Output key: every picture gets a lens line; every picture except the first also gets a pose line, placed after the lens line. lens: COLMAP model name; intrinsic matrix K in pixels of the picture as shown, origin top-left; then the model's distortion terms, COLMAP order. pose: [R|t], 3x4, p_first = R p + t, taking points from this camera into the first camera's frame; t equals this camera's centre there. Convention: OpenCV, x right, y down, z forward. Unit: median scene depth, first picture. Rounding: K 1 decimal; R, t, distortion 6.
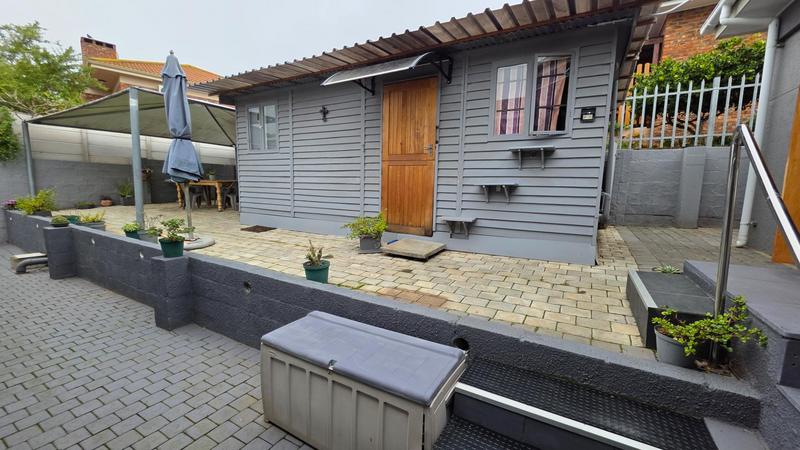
lens RADIAL K [[322.2, 0, 398.5], [0, 322.2, 226.1], [0, 0, 1]] dist [0.001040, -0.000326]
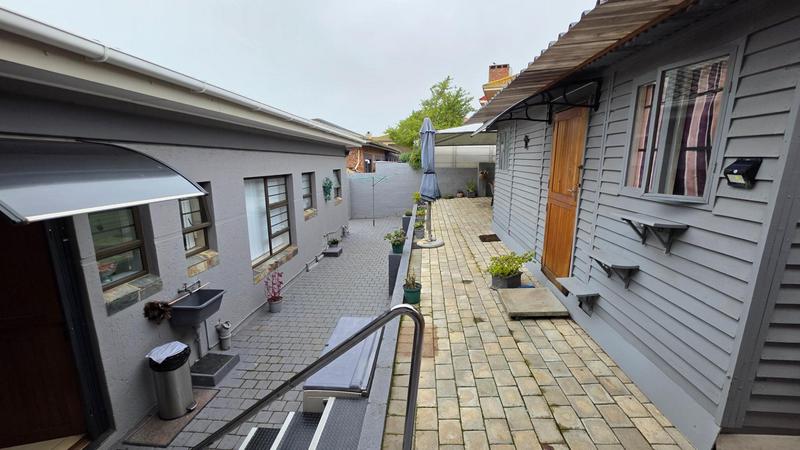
lens RADIAL K [[319.8, 0, 400.7], [0, 319.8, 227.6], [0, 0, 1]] dist [0.000699, -0.000217]
pose [[0.437375, 0.163461, -0.884299, 0.746593], [-0.090890, 0.986341, 0.137369, -0.263107], [0.894675, 0.020292, 0.446257, 0.291527]]
